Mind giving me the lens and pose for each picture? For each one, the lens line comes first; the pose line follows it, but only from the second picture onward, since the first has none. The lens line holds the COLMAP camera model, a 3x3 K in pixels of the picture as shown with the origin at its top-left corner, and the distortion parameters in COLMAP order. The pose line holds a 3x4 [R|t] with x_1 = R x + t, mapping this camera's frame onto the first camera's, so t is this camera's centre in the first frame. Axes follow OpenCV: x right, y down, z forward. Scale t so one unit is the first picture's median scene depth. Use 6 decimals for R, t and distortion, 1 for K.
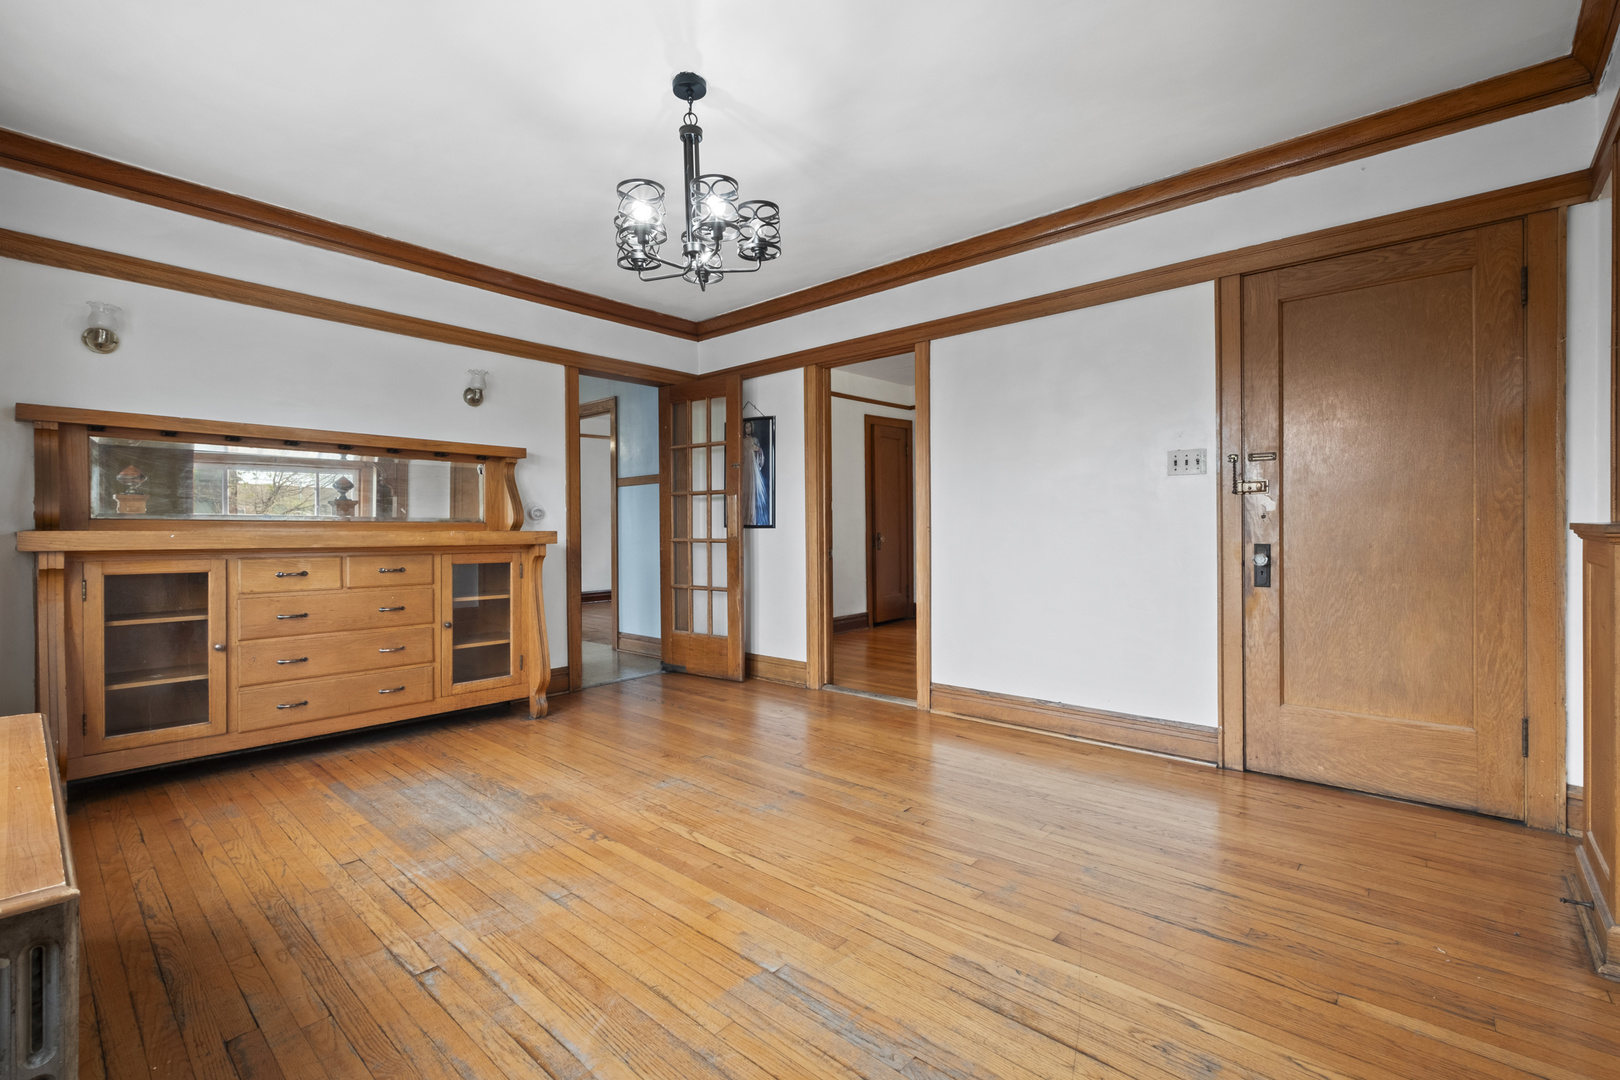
lens RADIAL K [[712.4, 0, 810.0], [0, 712.4, 540.0], [0, 0, 1]] dist [-0.001674, -0.000036]
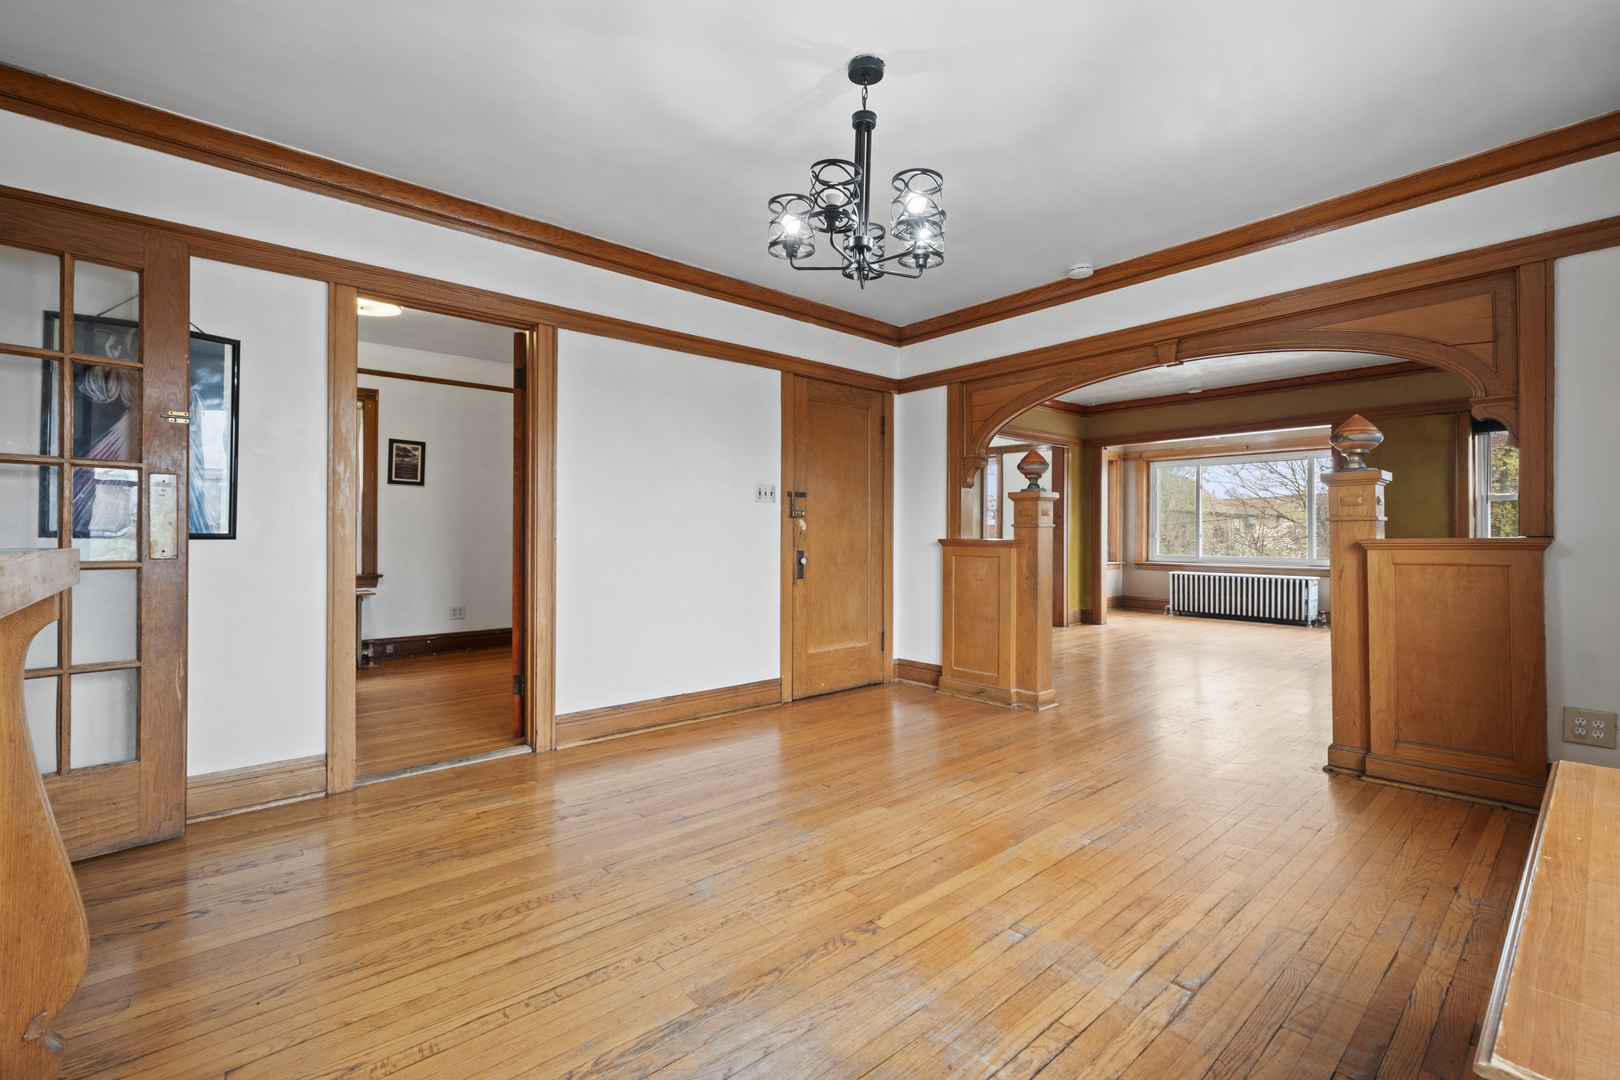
lens RADIAL K [[712.3, 0, 815.0], [0, 712.3, 535.3], [0, 0, 1]] dist [-0.001063, -0.000187]
pose [[0.114272, 0.007266, 0.993423, -0.919212], [0.011682, 0.999894, -0.008657, -0.014722], [-0.993381, 0.012595, 0.114175, 0.802076]]
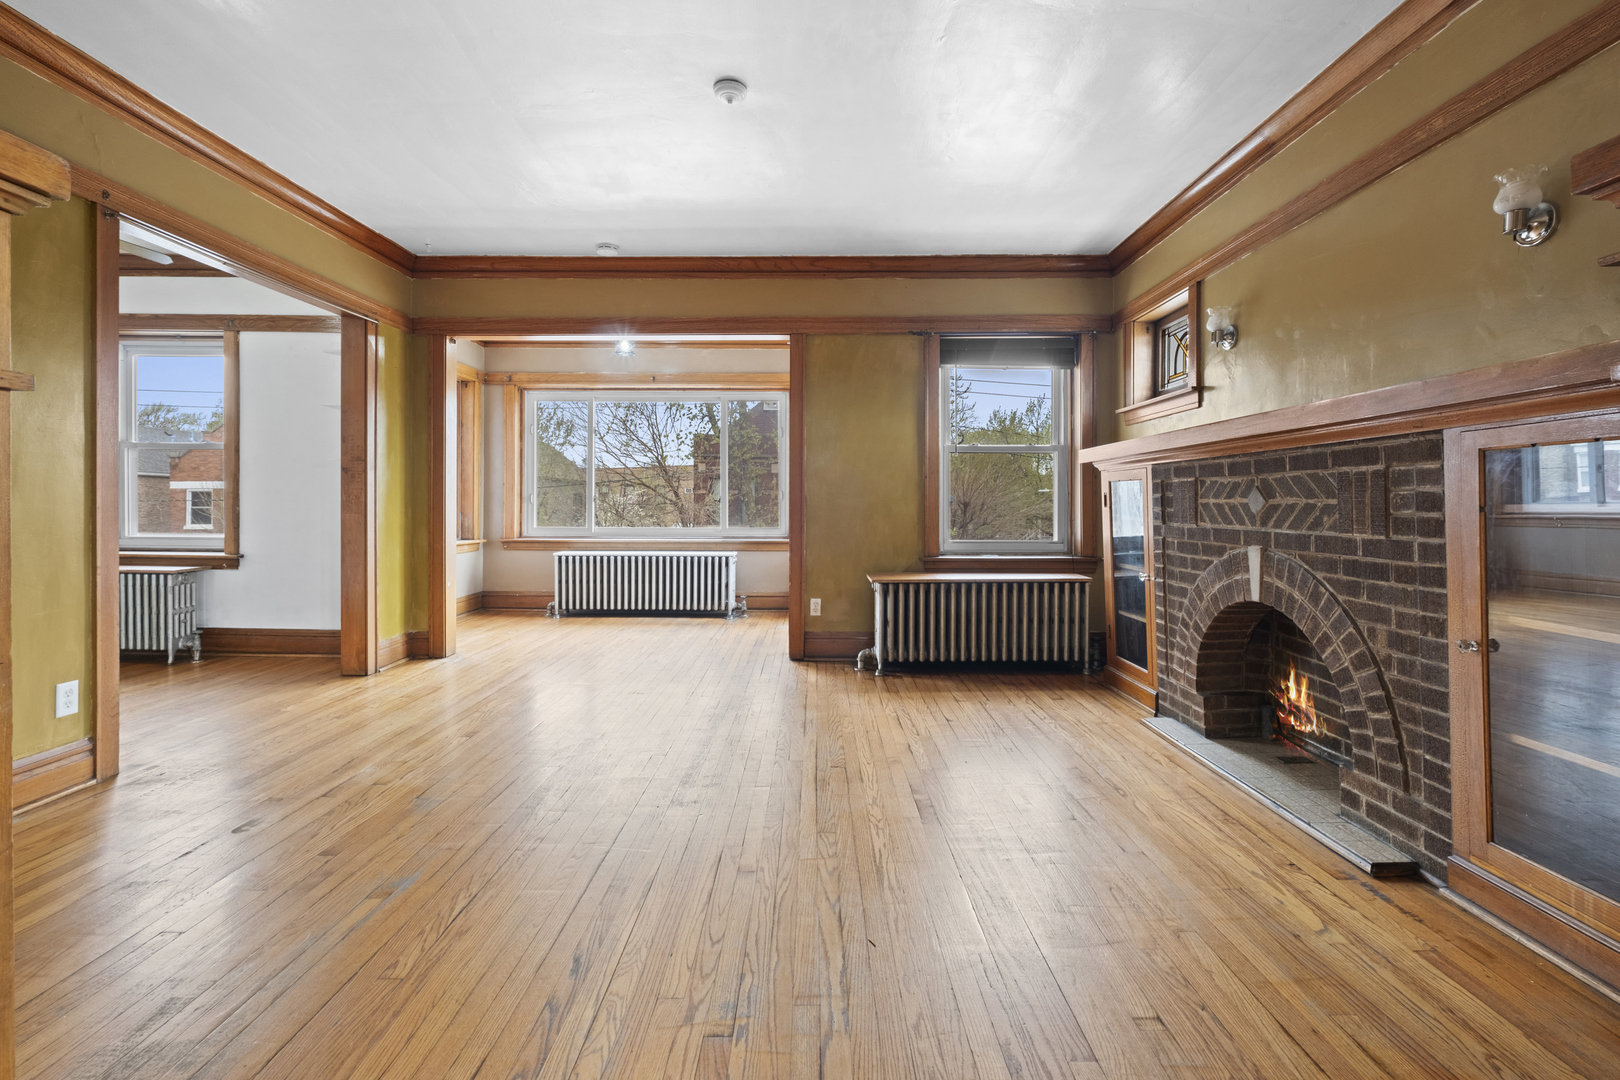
lens RADIAL K [[716.2, 0, 811.6], [0, 716.2, 505.1], [0, 0, 1]] dist [-0.003545, -0.000416]
pose [[-0.663572, 0.005273, 0.748094, 0.332188], [0.013424, 0.999898, 0.004859, -0.002202], [-0.747992, 0.013267, -0.663575, 0.429877]]
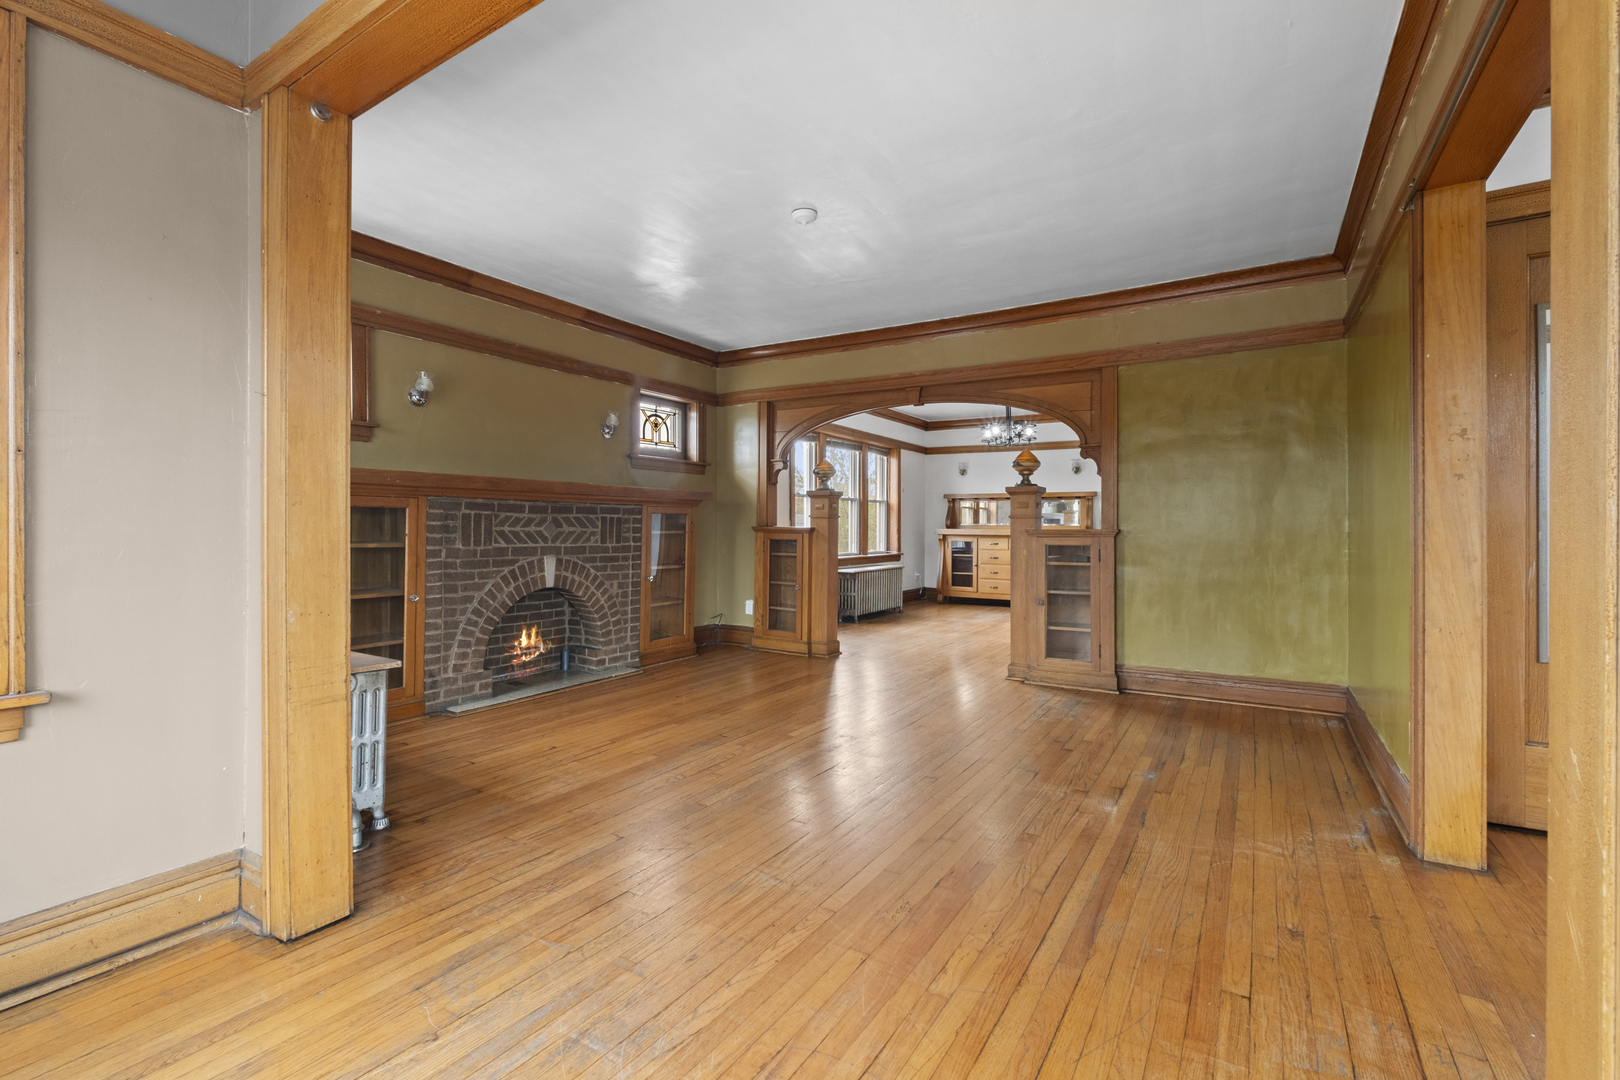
lens RADIAL K [[708.7, 0, 809.7], [0, 708.7, 530.8], [0, 0, 1]] dist [-0.001144, 0.000199]
pose [[0.166468, 0.008674, -0.986009, 2.244678], [-0.017501, 0.999830, 0.005841, -0.010935], [0.985892, 0.016284, 0.166592, -0.285308]]
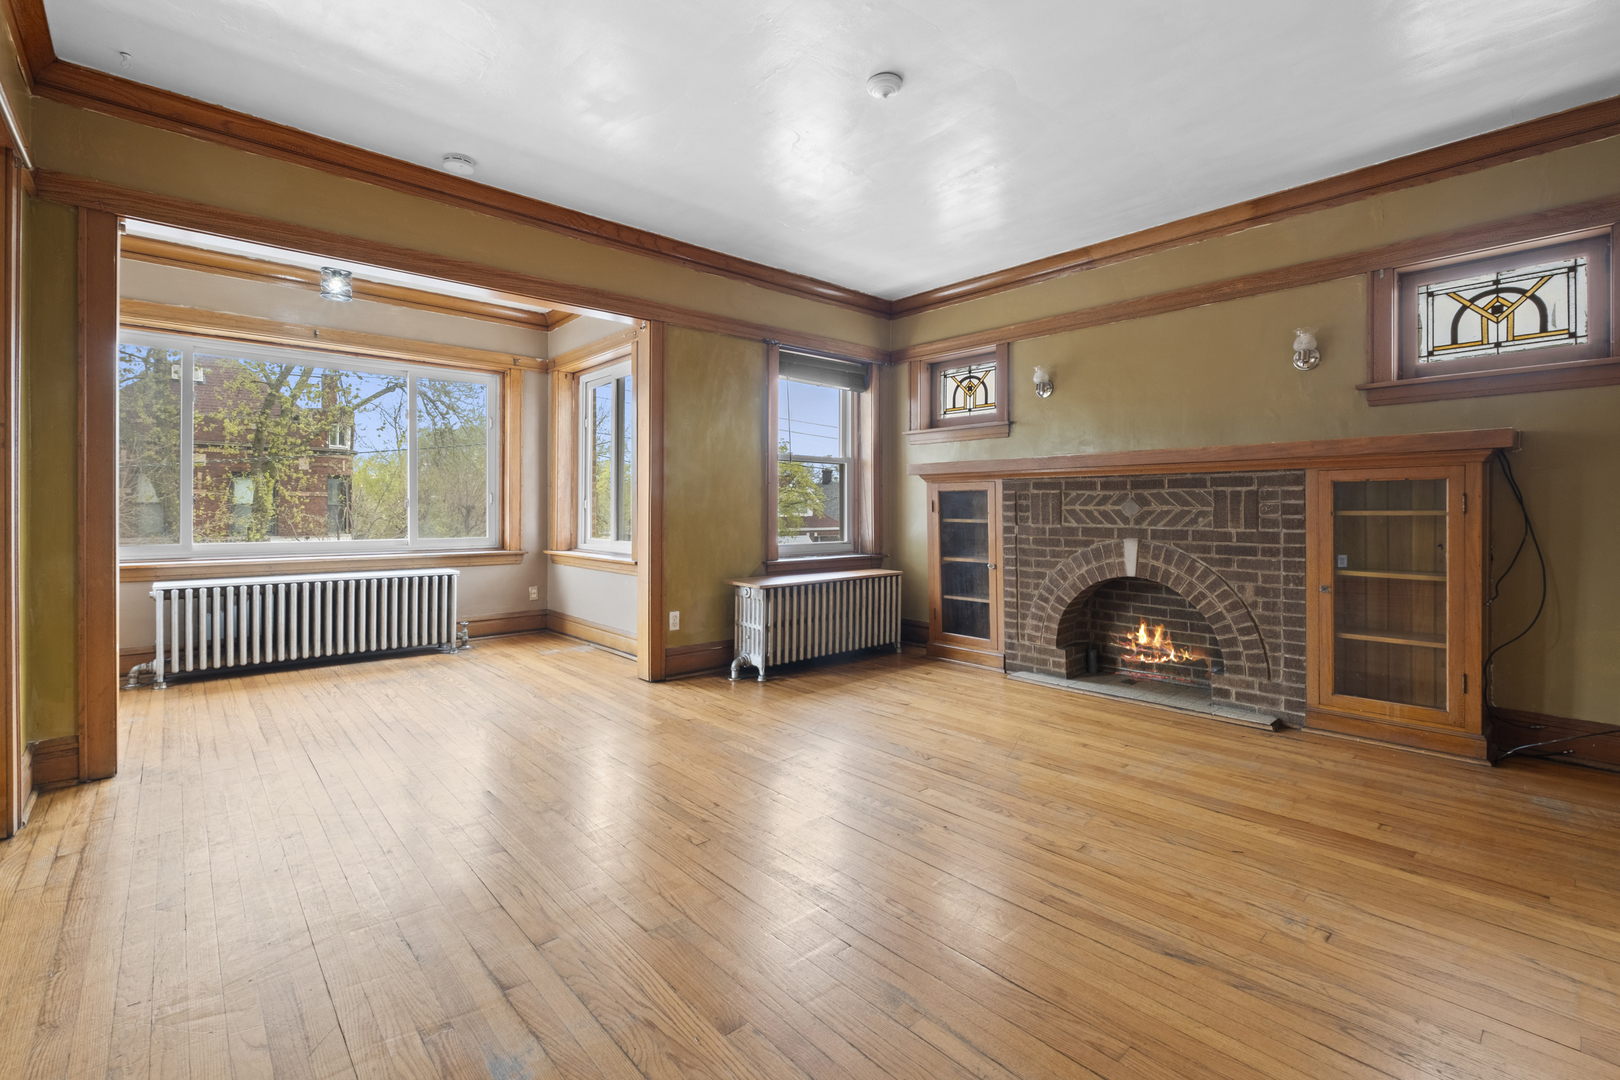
lens RADIAL K [[716.3, 0, 805.9], [0, 716.3, 508.1], [0, 0, 1]] dist [-0.001575, -0.000285]
pose [[-0.993661, 0.004565, 0.112322, 1.081649], [0.005911, 0.999915, 0.011649, -0.014282], [-0.112259, 0.012239, -0.993604, 0.794439]]
